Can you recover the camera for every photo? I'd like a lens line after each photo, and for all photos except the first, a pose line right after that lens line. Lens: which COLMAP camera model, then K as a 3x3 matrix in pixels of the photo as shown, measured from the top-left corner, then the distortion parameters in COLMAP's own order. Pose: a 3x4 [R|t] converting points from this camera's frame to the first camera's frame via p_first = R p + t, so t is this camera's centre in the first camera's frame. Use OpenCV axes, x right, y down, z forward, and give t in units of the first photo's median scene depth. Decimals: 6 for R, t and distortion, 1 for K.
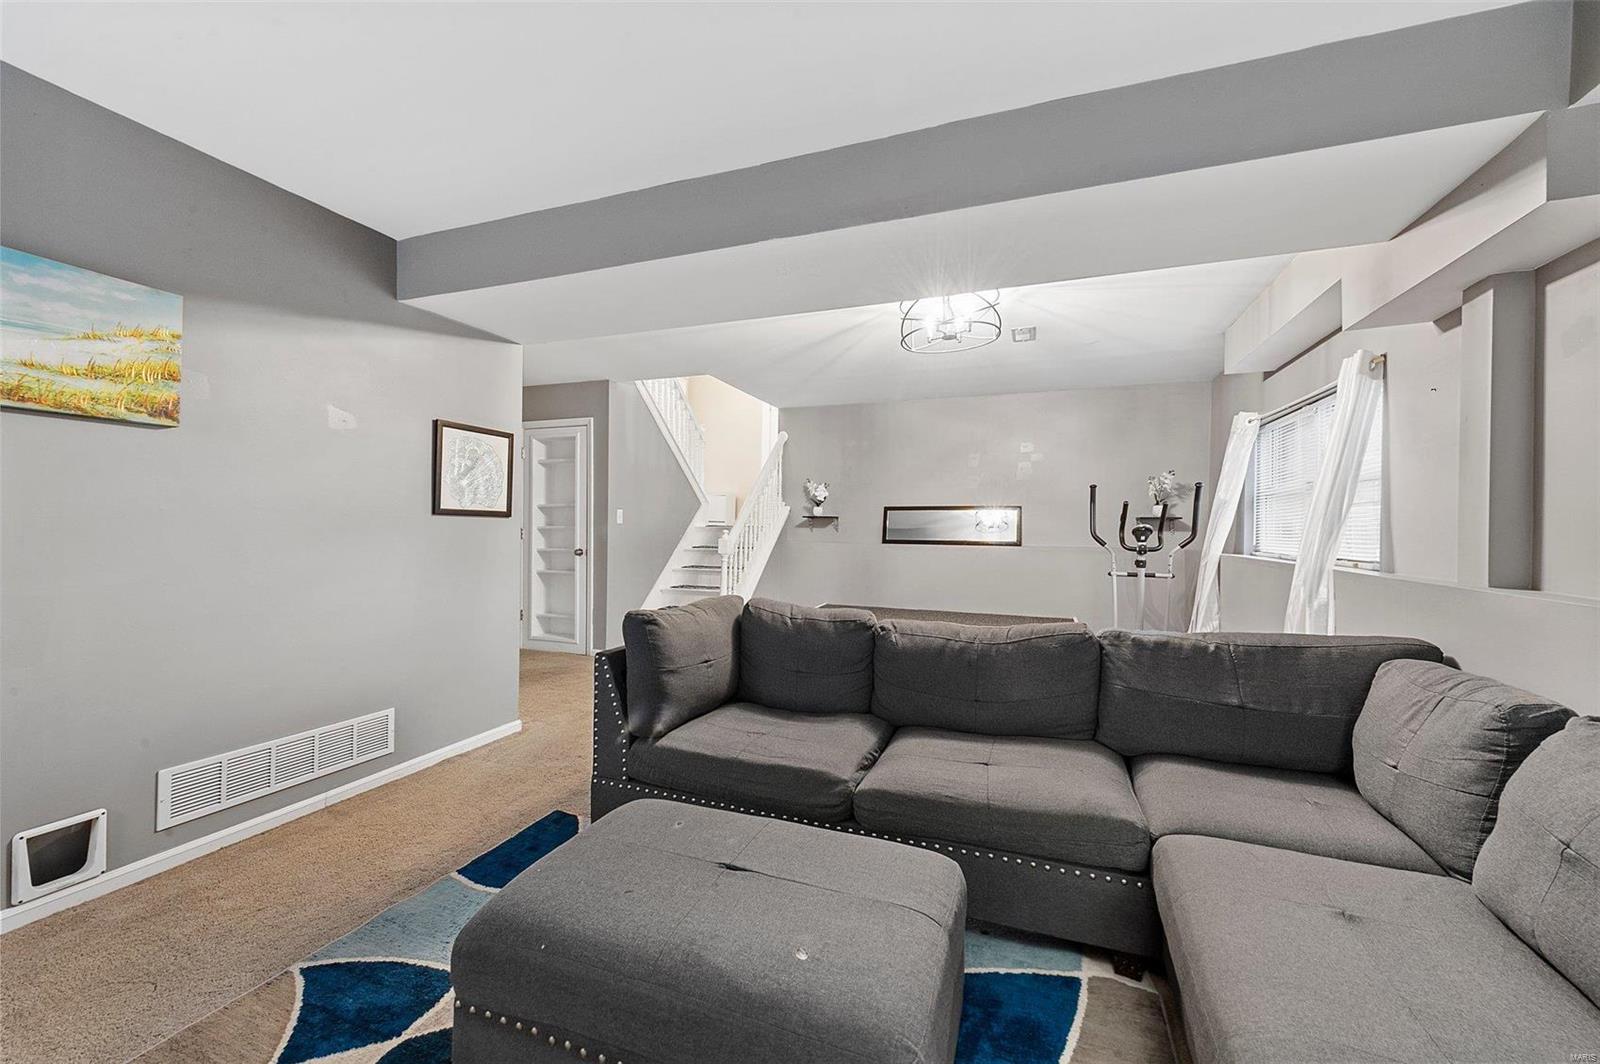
lens RADIAL K [[628.4, 0, 796.1], [0, 628.4, 531.2], [0, 0, 1]] dist [0.001419, 0.000087]
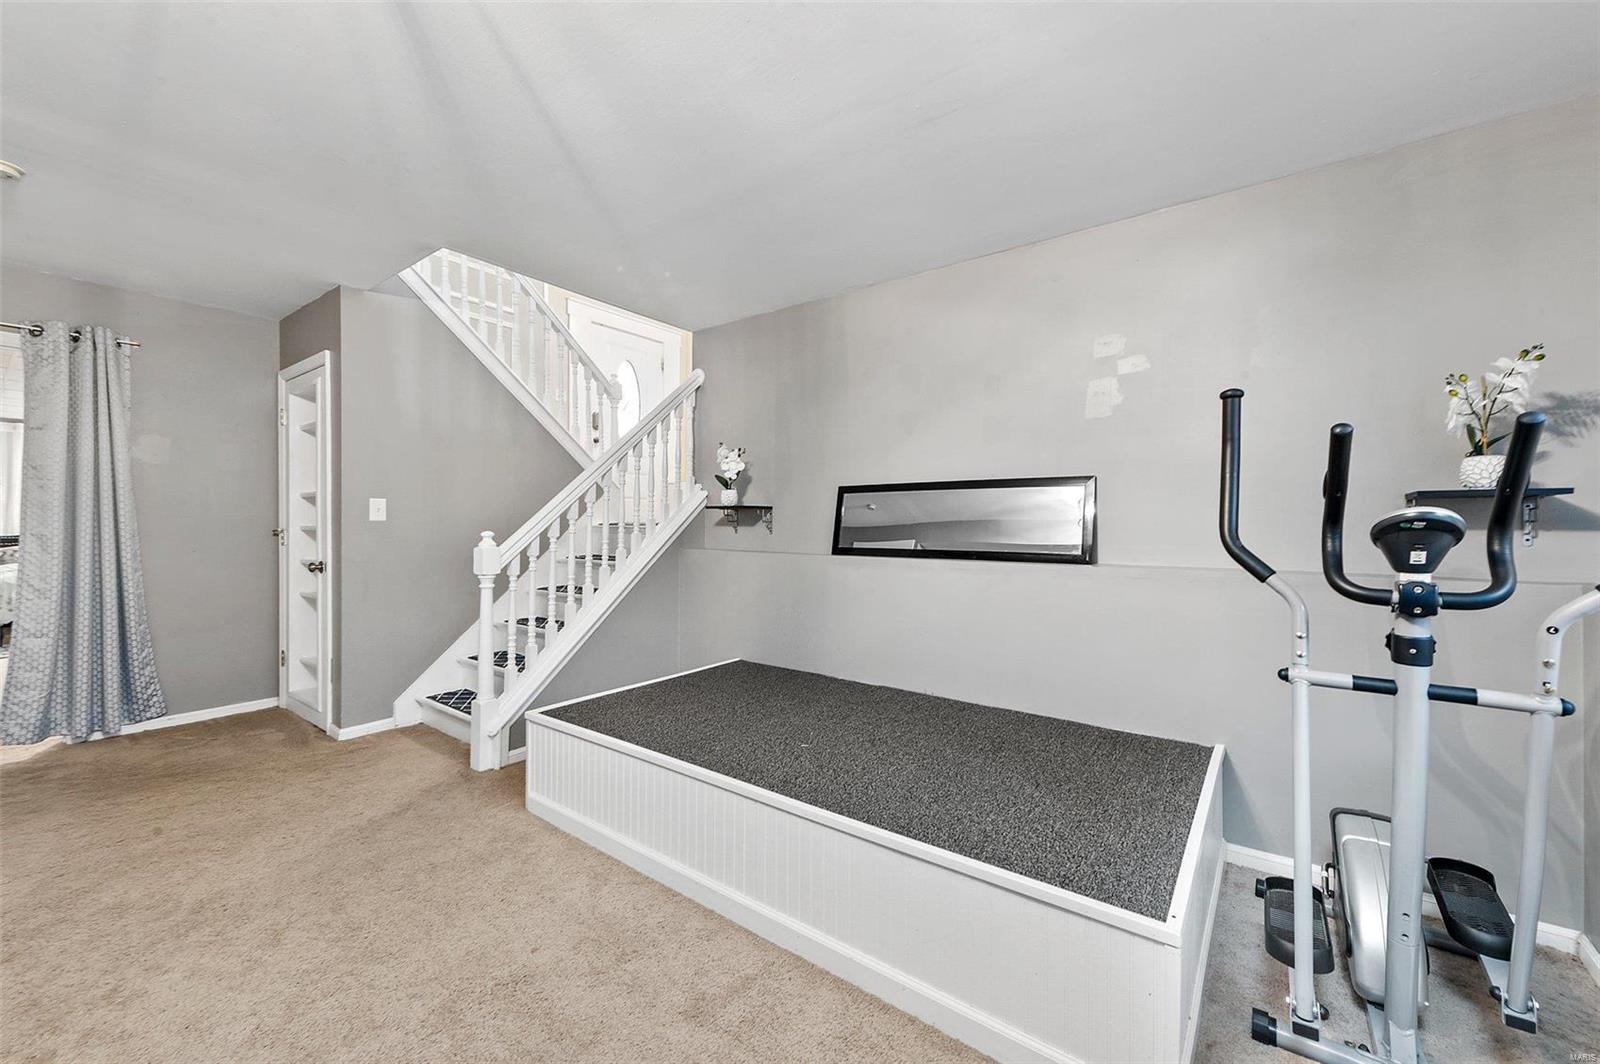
lens RADIAL K [[628.4, 0, 803.9], [0, 628.4, 528.0], [0, 0, 1]] dist [0.001419, 0.000087]
pose [[0.959285, -0.004355, -0.282406, 0.322068], [0.003448, 0.999987, -0.003706, -0.001675], [0.282419, 0.002582, 0.959288, 0.572388]]
